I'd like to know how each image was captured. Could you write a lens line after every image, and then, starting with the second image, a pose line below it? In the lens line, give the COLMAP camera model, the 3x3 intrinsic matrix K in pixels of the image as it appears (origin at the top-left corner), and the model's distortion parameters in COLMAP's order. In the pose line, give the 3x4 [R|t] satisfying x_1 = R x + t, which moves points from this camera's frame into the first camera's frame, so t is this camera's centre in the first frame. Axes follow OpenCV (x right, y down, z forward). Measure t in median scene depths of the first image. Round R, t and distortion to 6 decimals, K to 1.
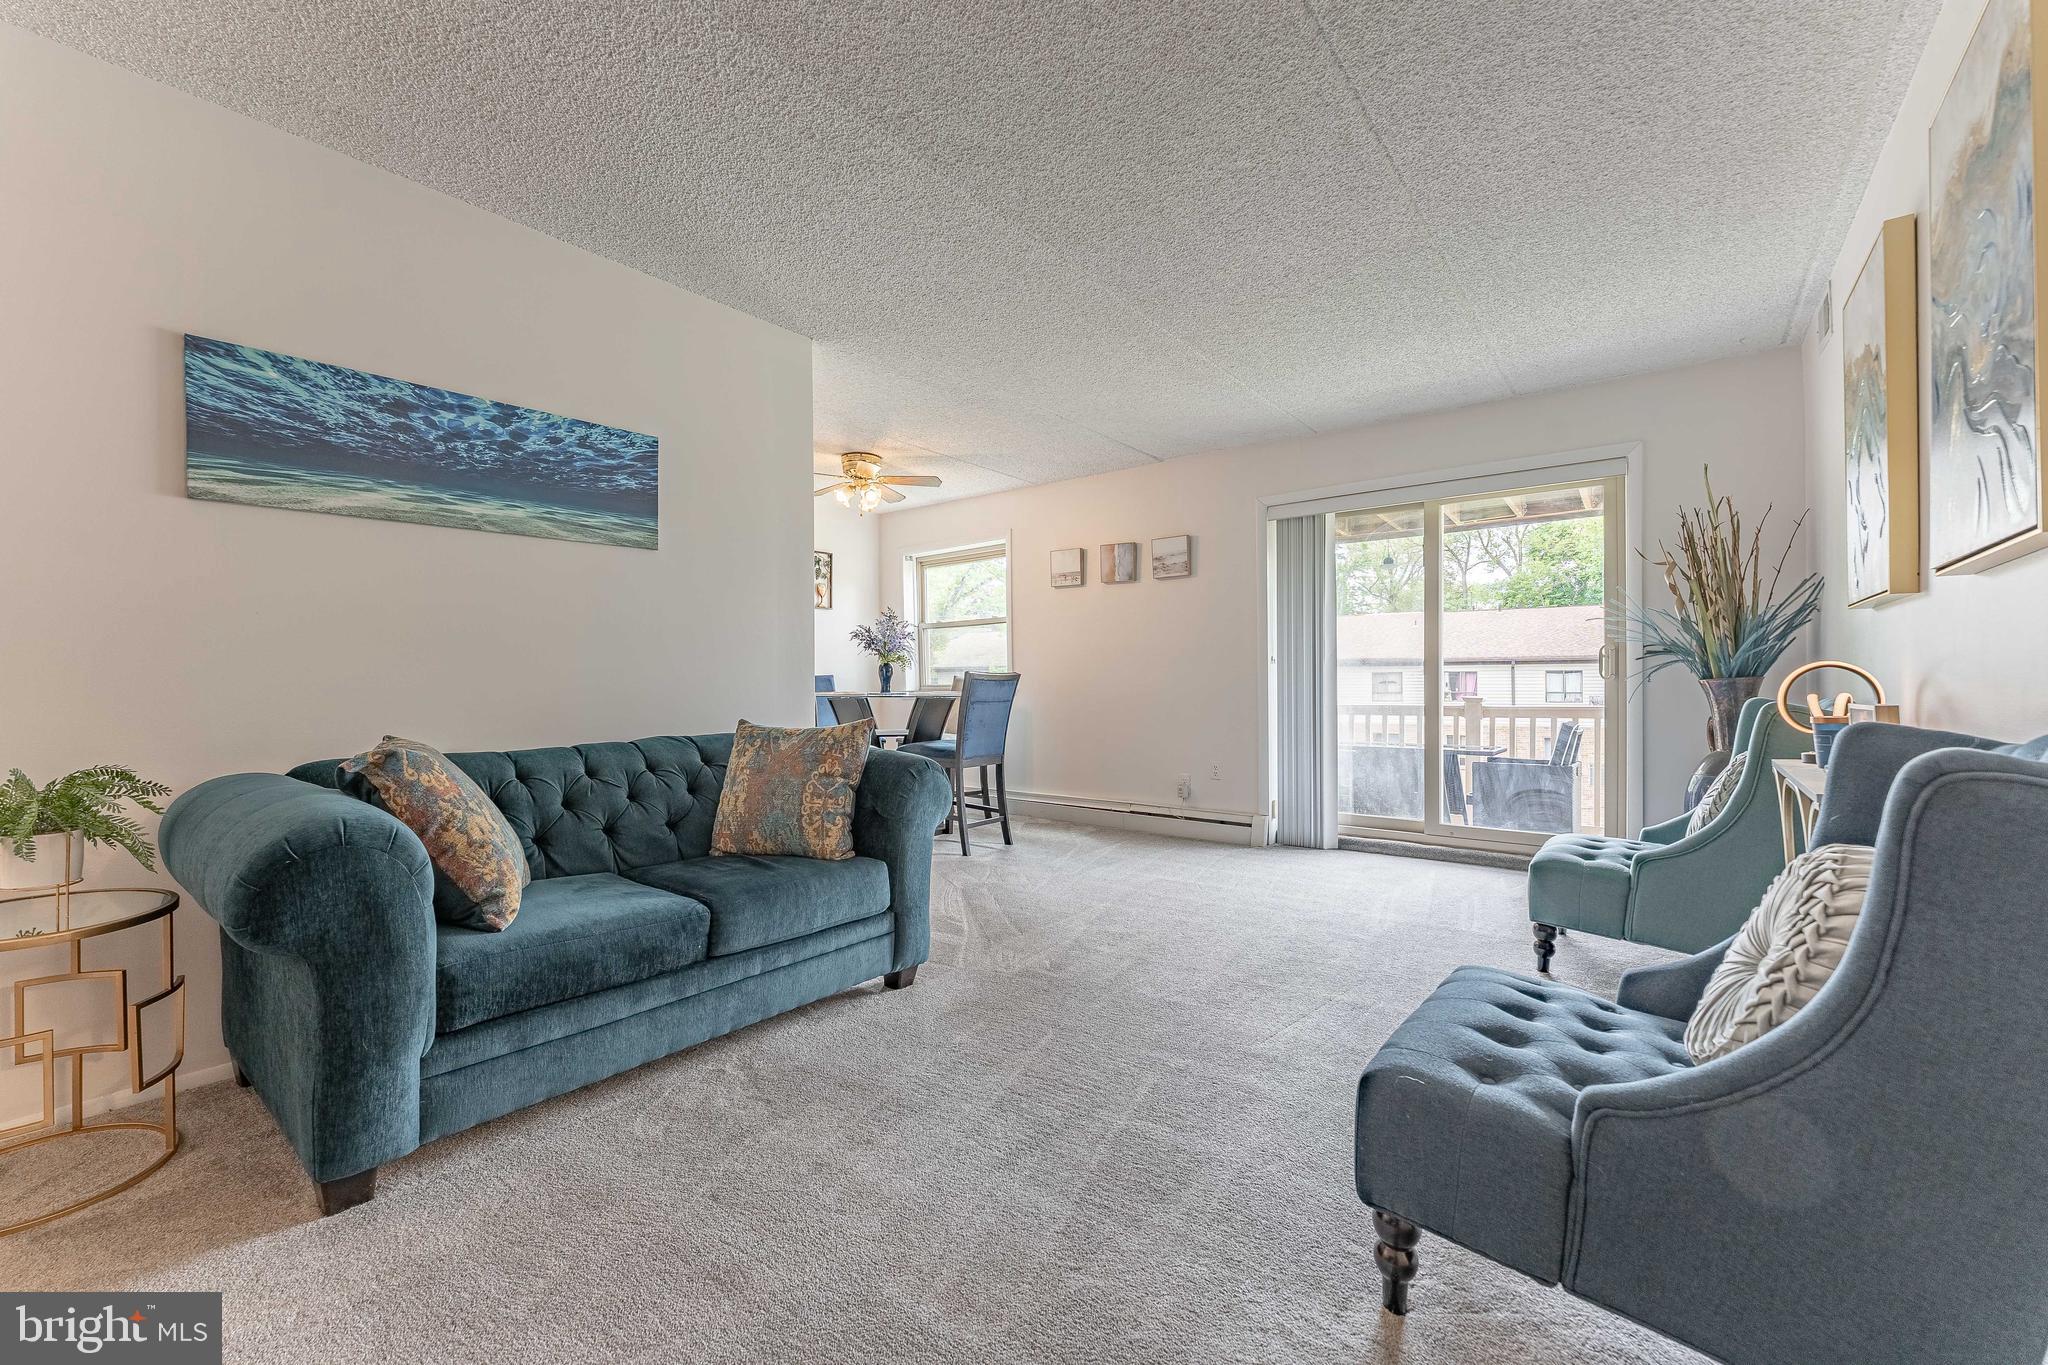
lens RADIAL K [[821.1, 0, 1025.1], [0, 821.1, 678.6], [0, 0, 1]] dist [0.000370, -0.000858]
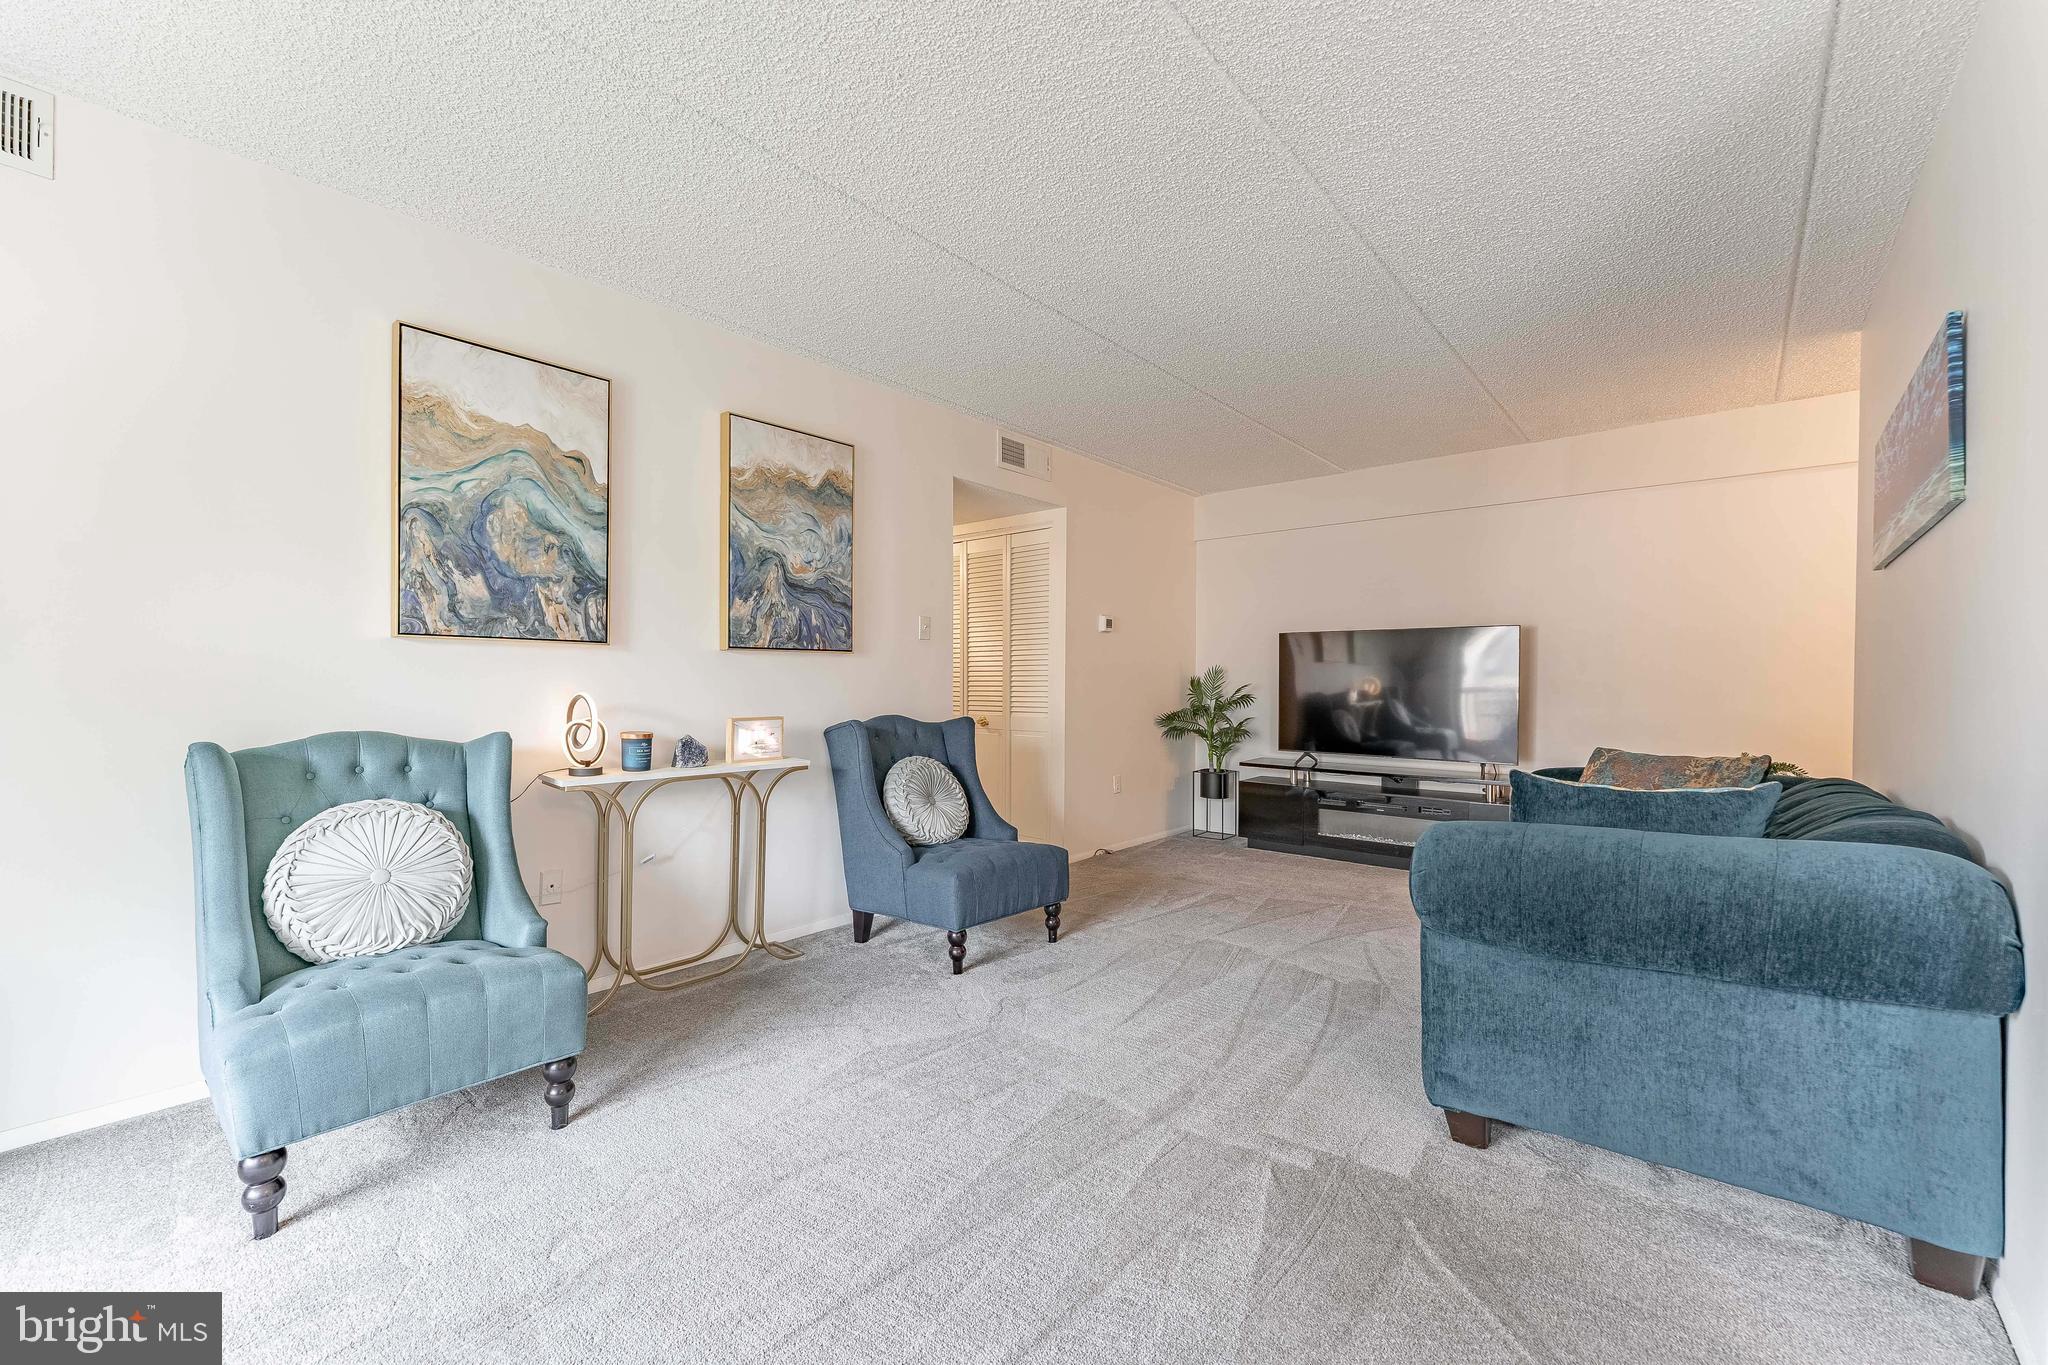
lens RADIAL K [[832.8, 0, 1003.6], [0, 832.8, 695.1], [0, 0, 1]] dist [-0.001900, -0.000174]
pose [[-0.998056, -0.001962, 0.062289, 0.133223], [-0.001344, 0.999949, 0.009965, -0.014692], [-0.062305, 0.009862, -0.998008, 1.096355]]
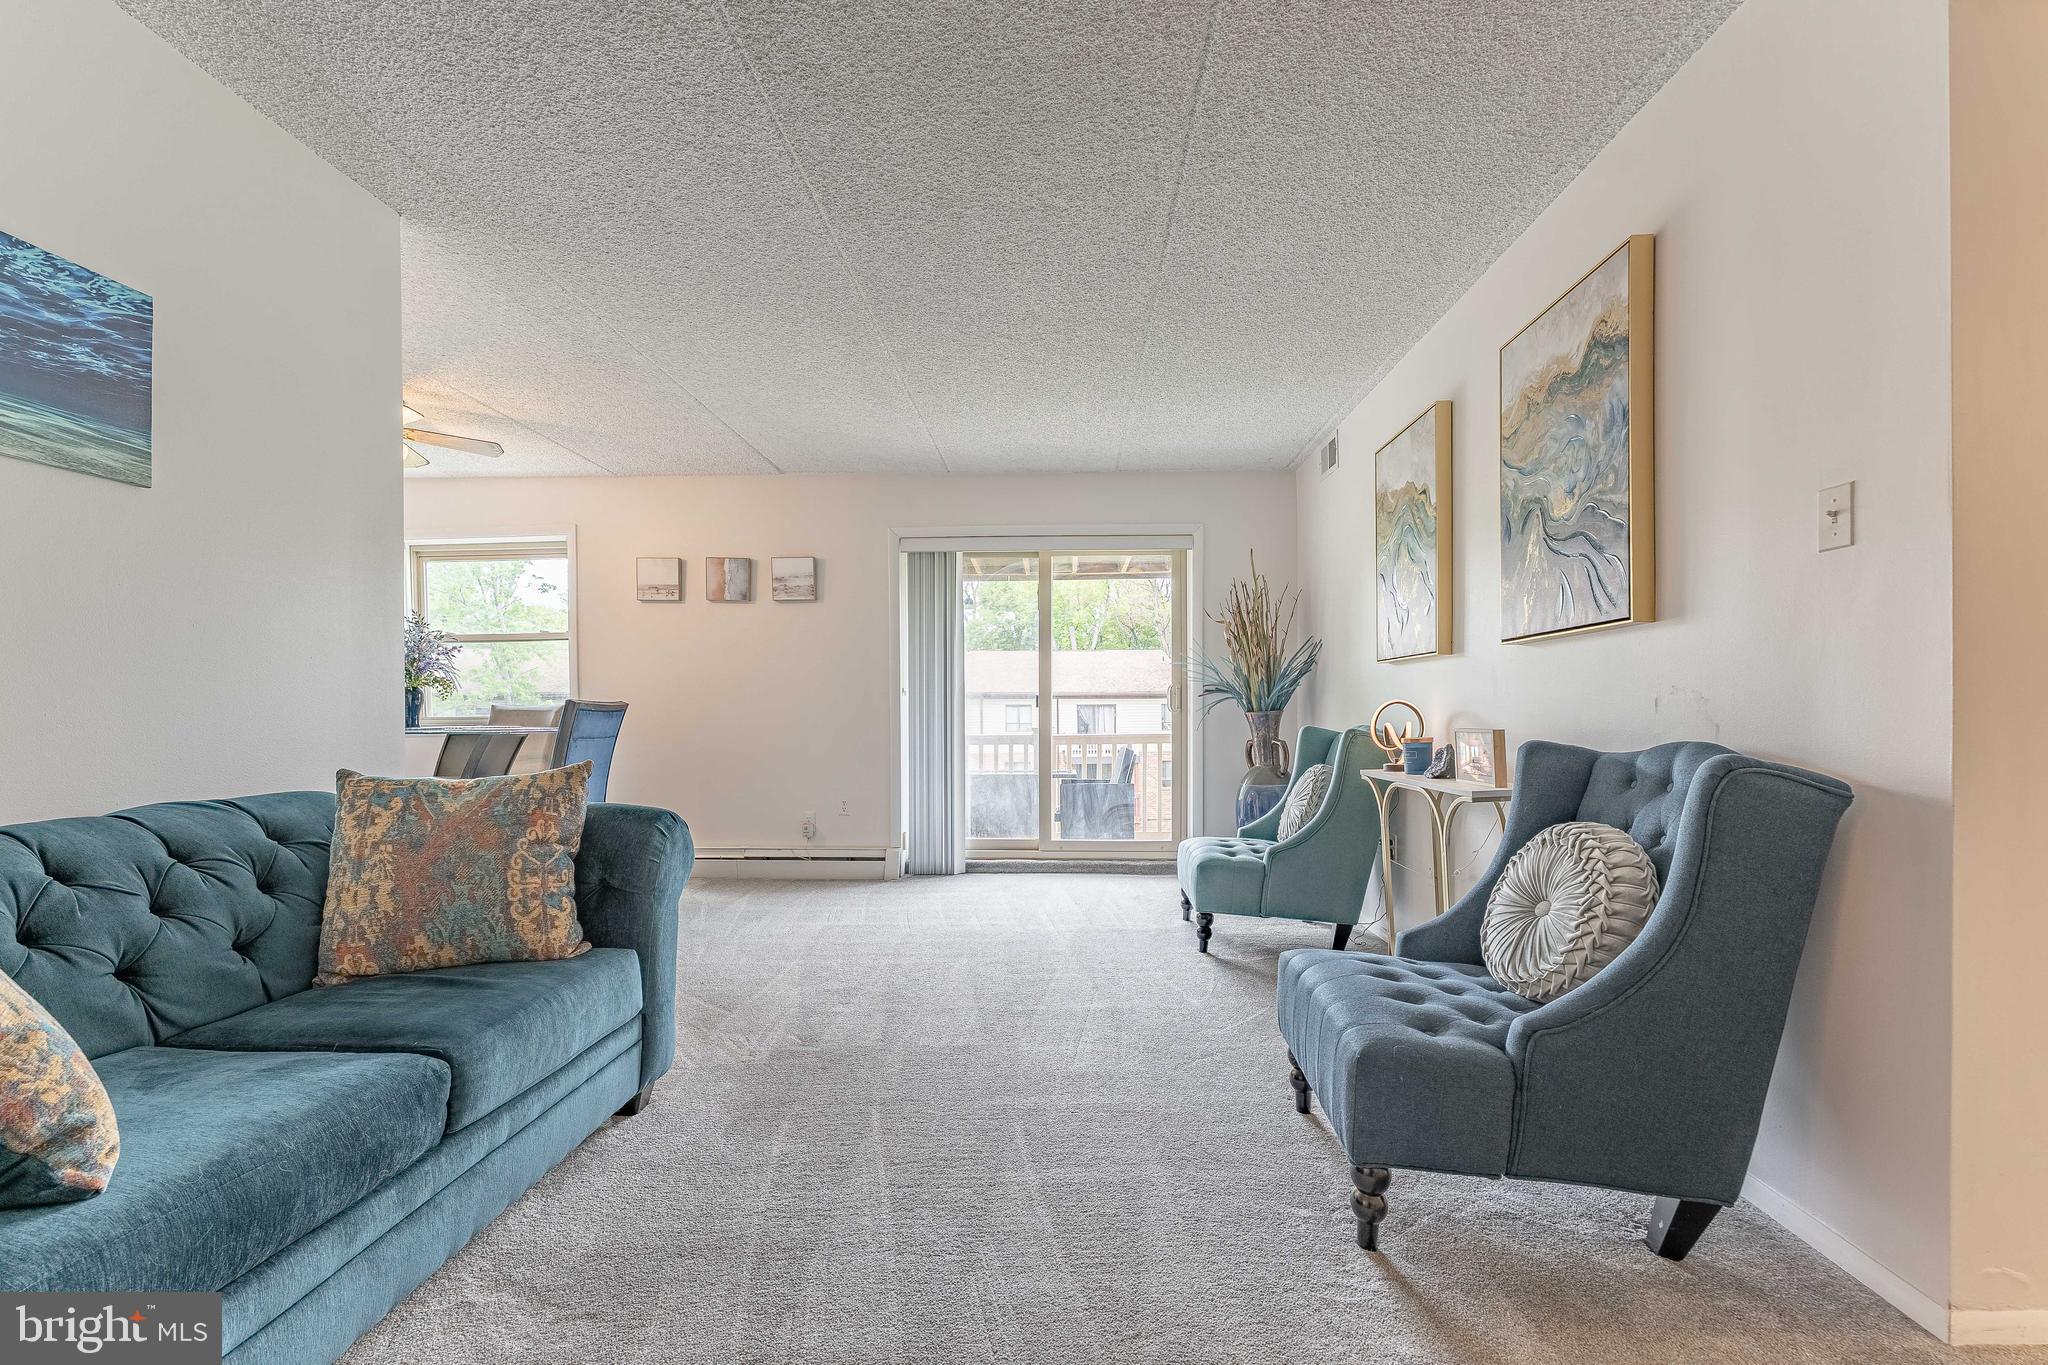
lens RADIAL K [[834.3, 0, 1037.9], [0, 834.3, 715.4], [0, 0, 1]] dist [-0.000552, -0.000194]
pose [[0.810272, 0.000511, 0.586054, -0.188287], [-0.003690, 0.999984, 0.004230, 0.001271], [-0.586043, -0.005590, 0.810261, 0.093704]]
